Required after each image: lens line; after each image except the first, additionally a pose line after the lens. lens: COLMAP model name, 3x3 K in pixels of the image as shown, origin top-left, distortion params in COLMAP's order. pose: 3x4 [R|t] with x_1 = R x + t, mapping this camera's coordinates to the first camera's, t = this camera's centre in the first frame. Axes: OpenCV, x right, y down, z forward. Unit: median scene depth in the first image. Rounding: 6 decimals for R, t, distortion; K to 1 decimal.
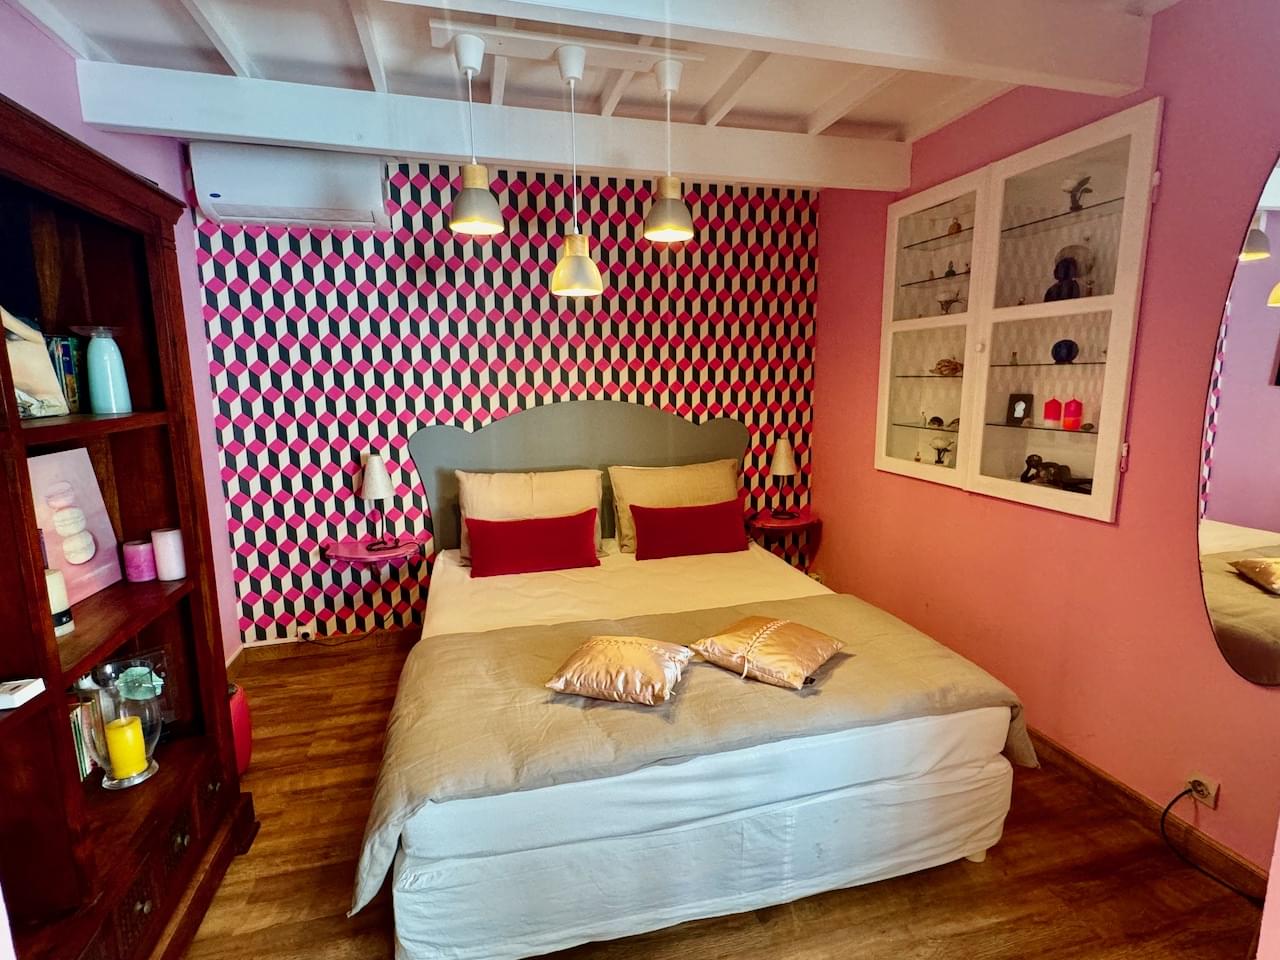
lens RADIAL K [[638.9, 0, 640.0], [0, 638.9, 480.0], [0, 0, 1]] dist [0.001668, -0.000865]
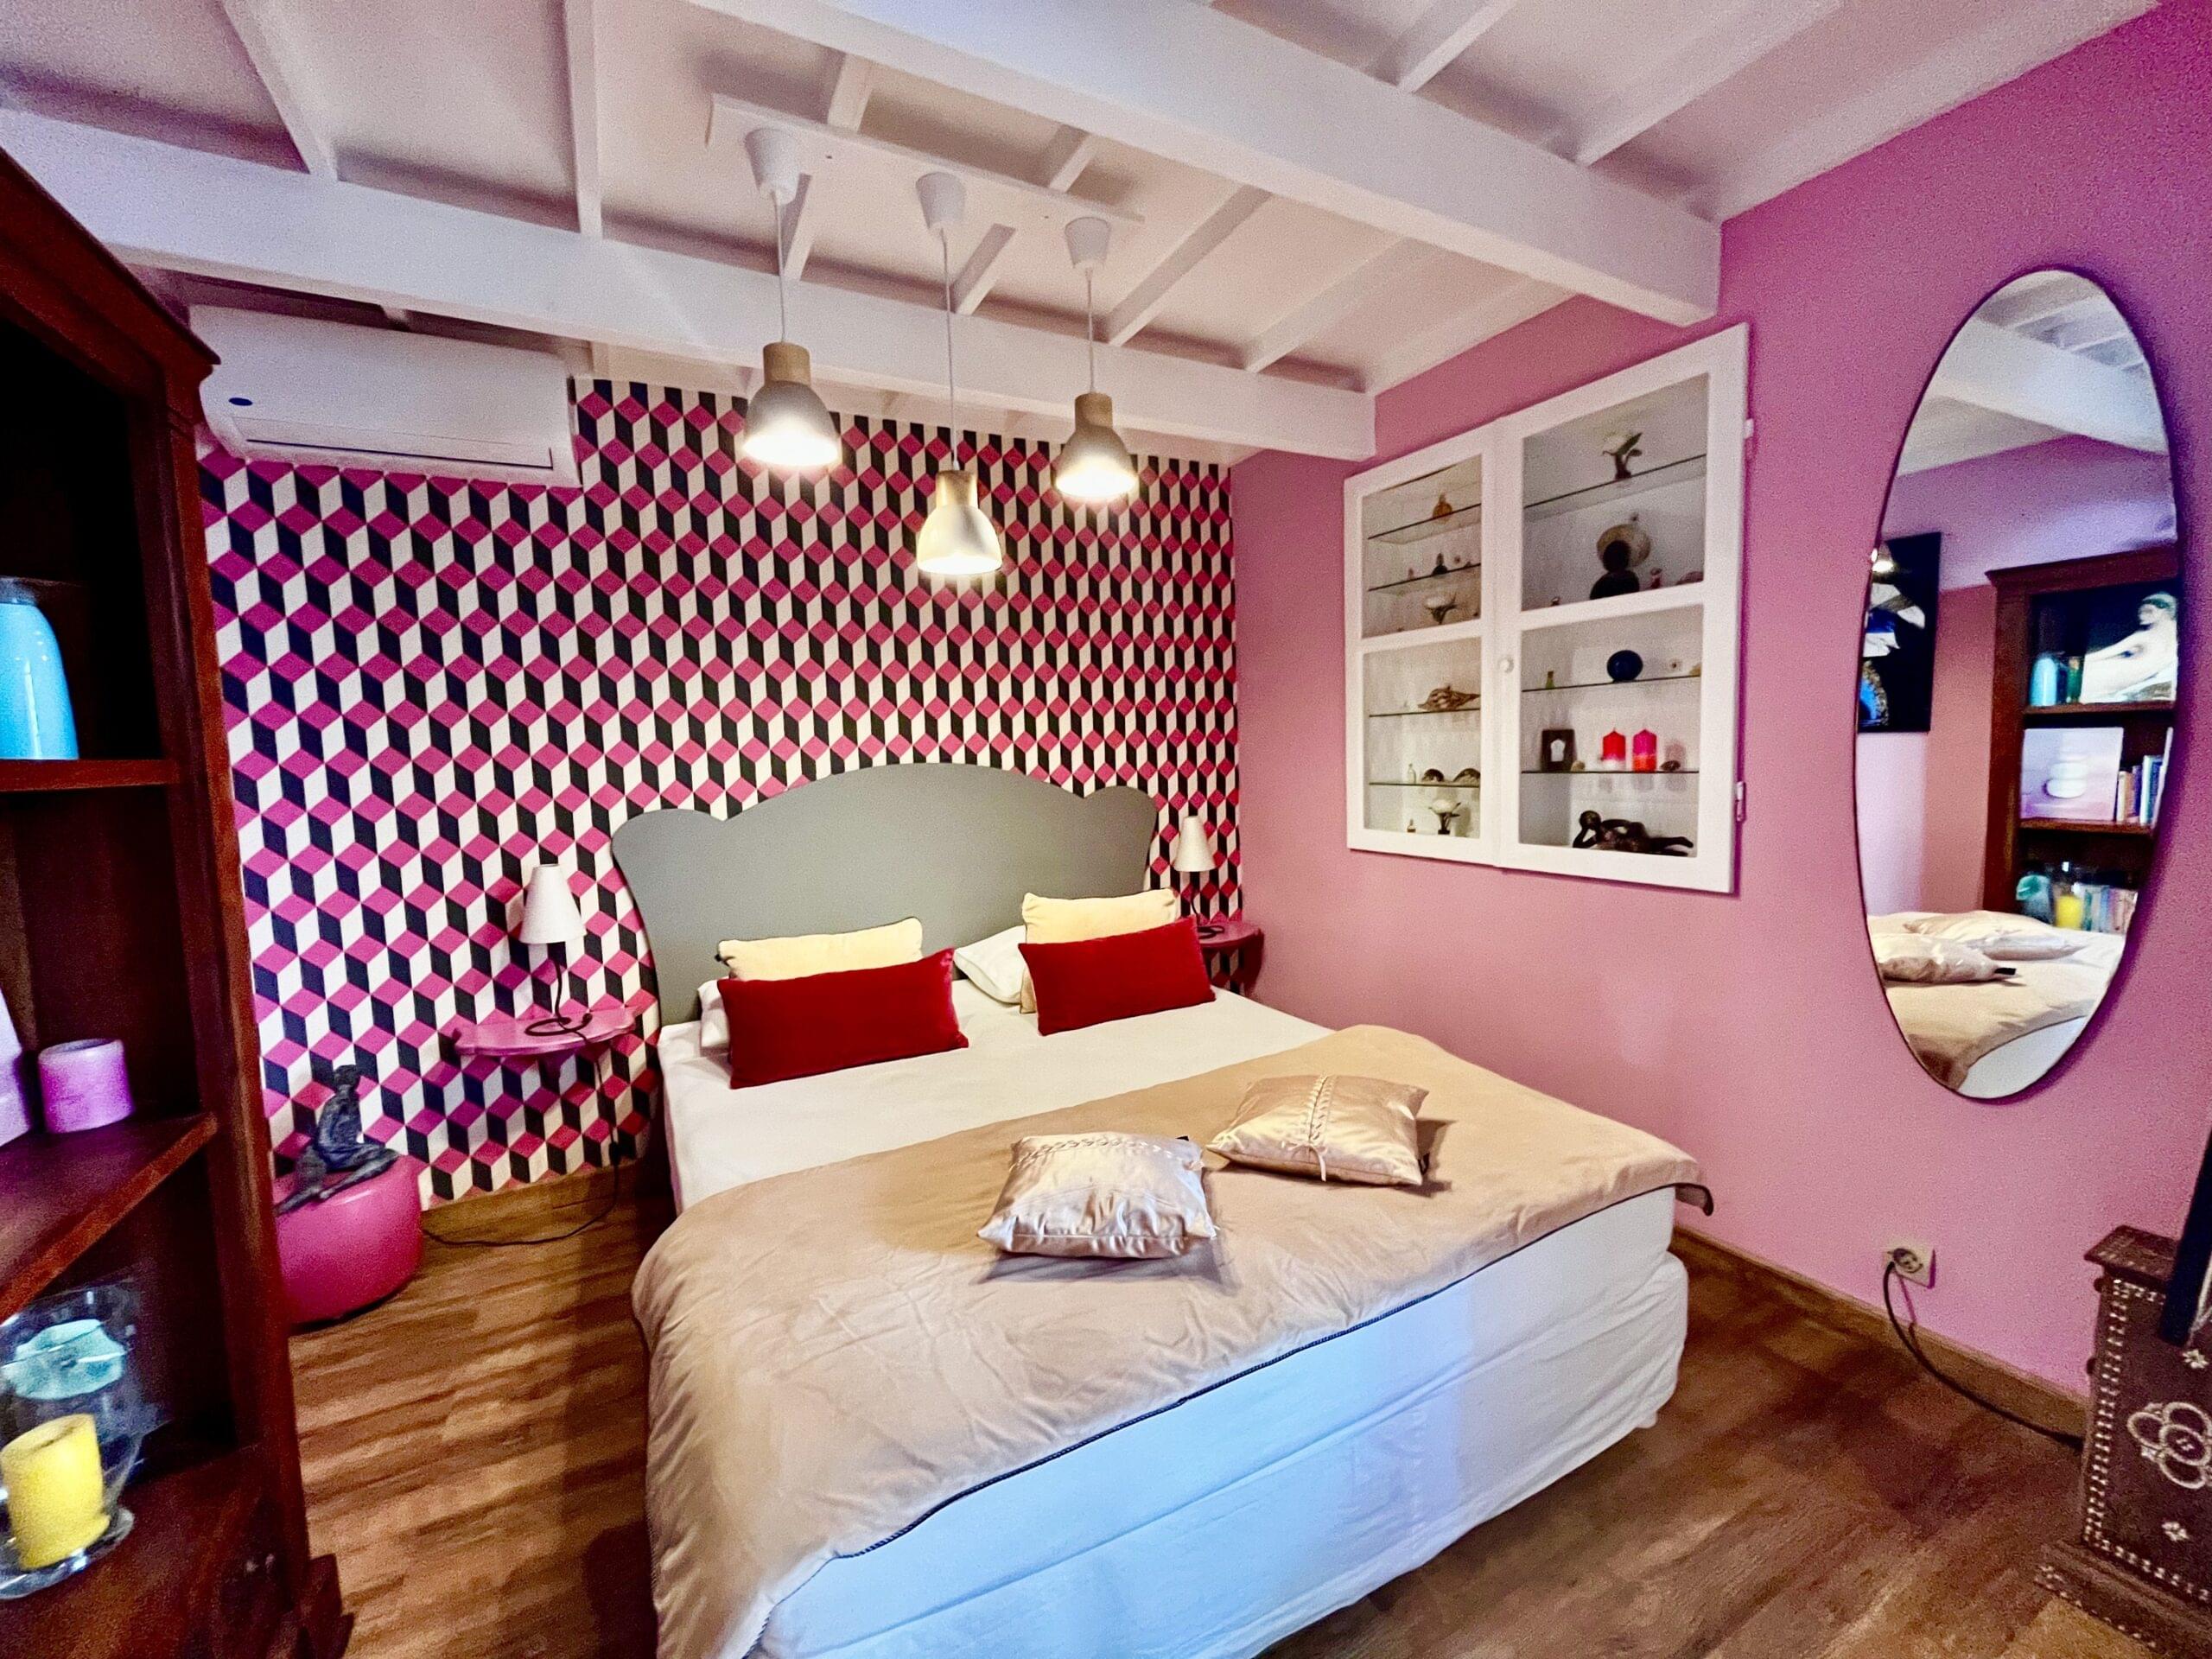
lens RADIAL K [[899.7, 0, 1101.6], [0, 899.7, 821.7], [0, 0, 1]] dist [-0.001440, -0.000912]
pose [[0.974743, -0.039597, 0.219792, -0.127909], [0.058732, 0.994964, -0.081220, 0.020531], [-0.215469, 0.092078, 0.972160, 0.124260]]
